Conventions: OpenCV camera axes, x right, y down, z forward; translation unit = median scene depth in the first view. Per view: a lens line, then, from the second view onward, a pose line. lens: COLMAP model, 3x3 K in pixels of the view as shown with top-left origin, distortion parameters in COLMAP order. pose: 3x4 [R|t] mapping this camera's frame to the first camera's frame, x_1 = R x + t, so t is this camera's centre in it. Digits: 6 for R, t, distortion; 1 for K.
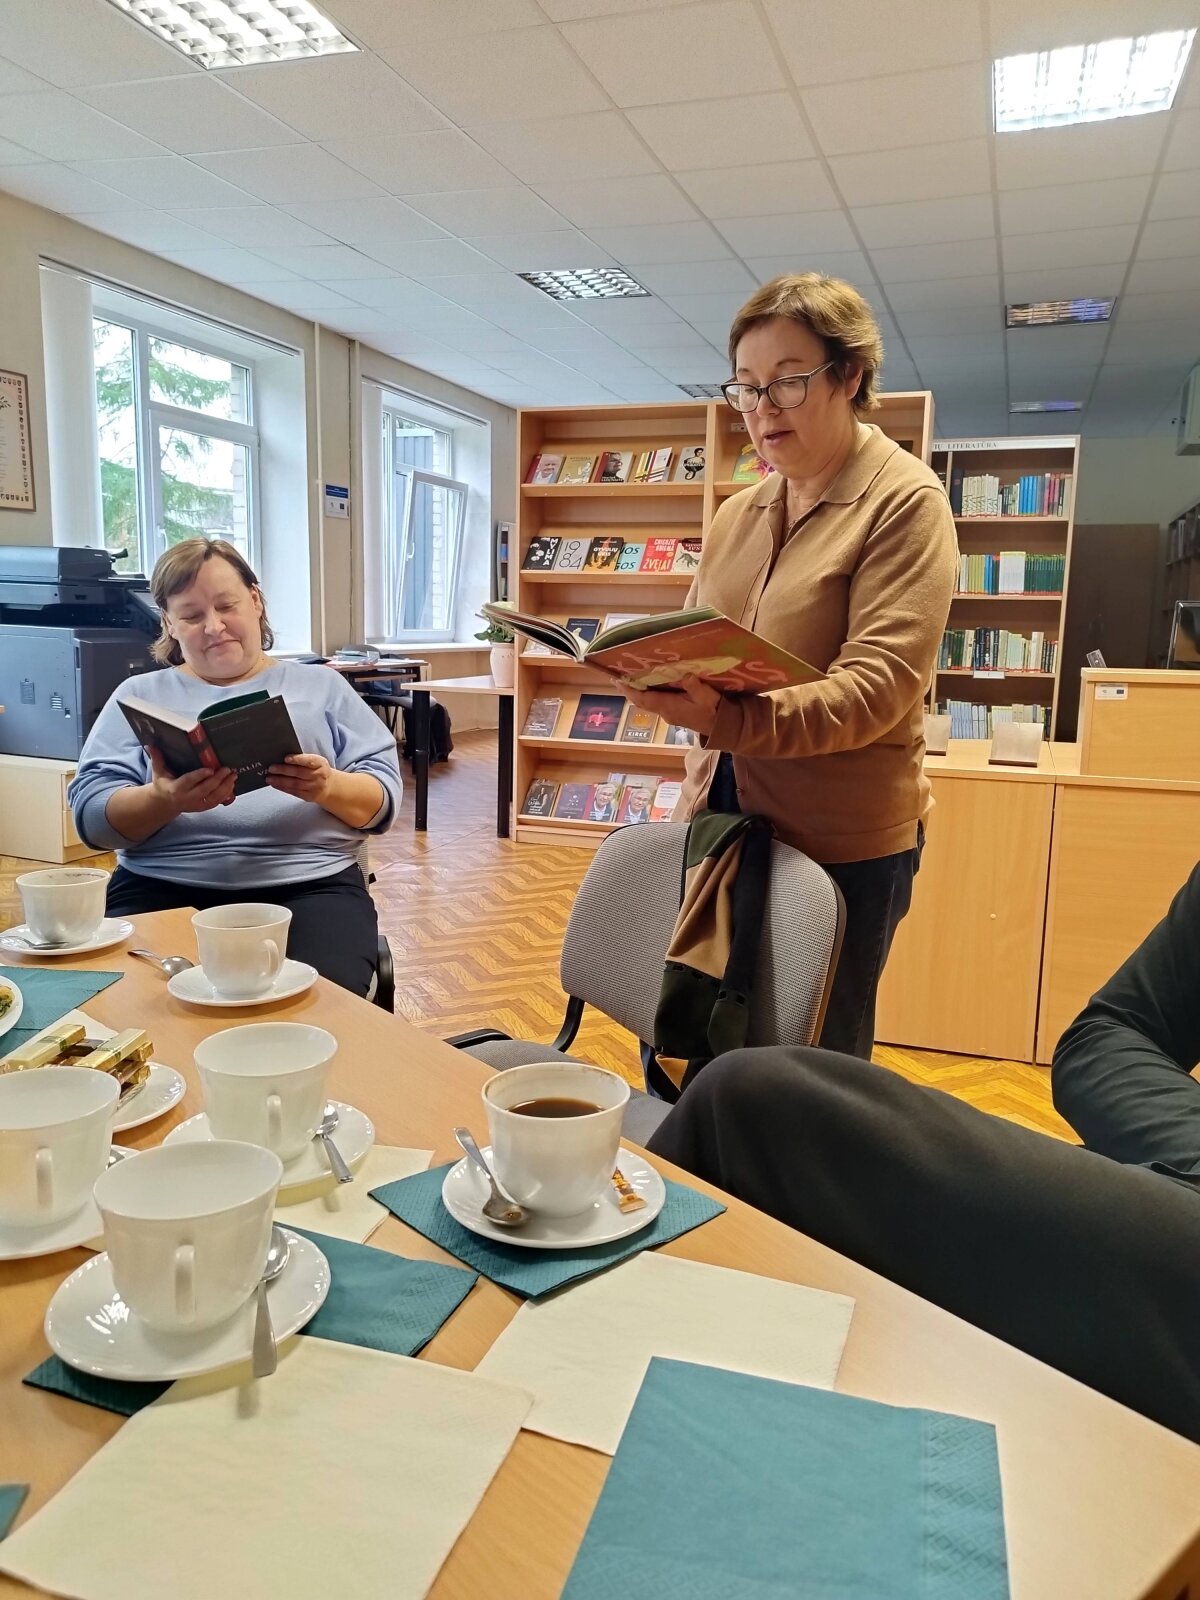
lens RADIAL K [[1129.5, 0, 598.0], [0, 1129.5, 797.0], [0, 0, 1]] dist [0.020002, -0.015122]
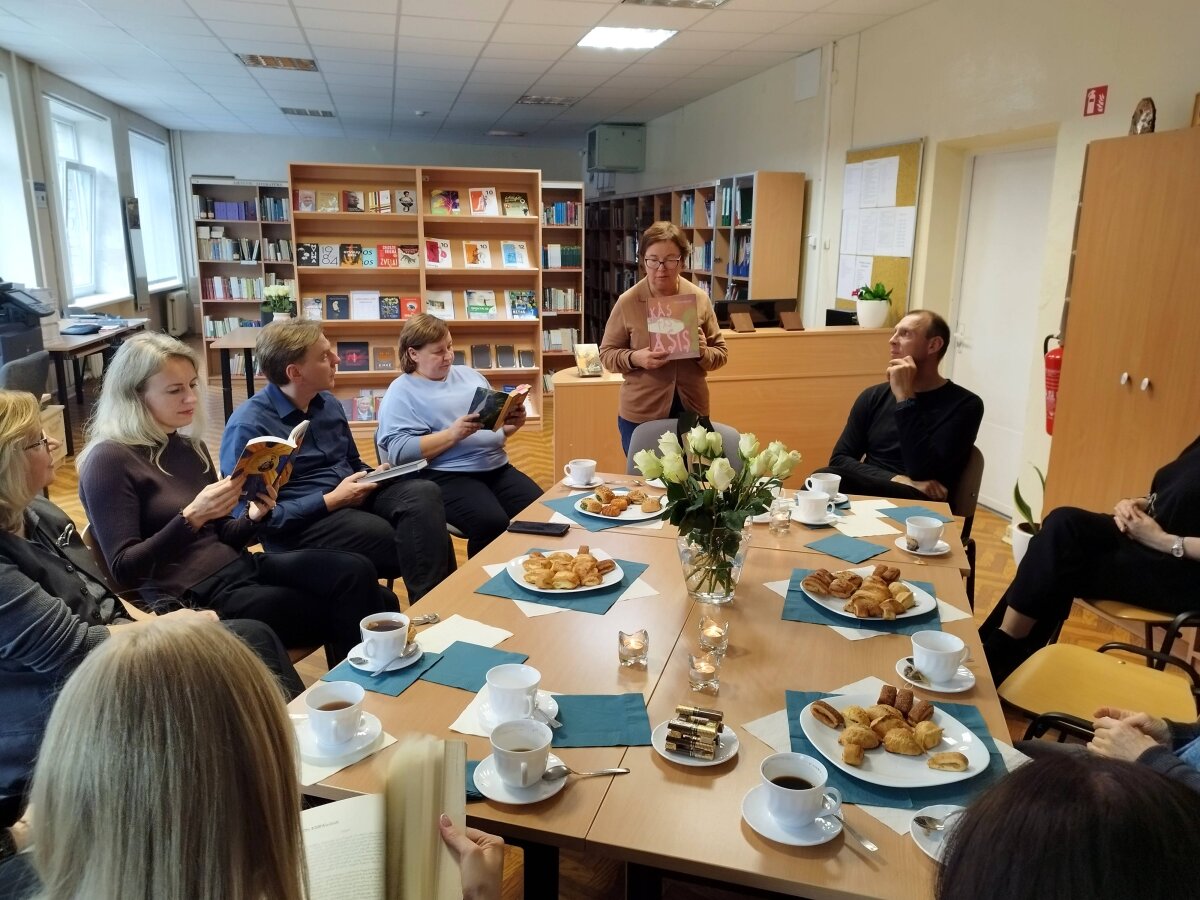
lens RADIAL K [[847.1, 0, 600.8], [0, 847.1, 447.6], [0, 0, 1]] dist [0.020002, -0.015122]
pose [[0.837288, -0.141362, 0.528173, -0.361107], [0.094061, 0.988839, 0.115545, -0.048698], [-0.538611, -0.047064, 0.841239, -0.212874]]
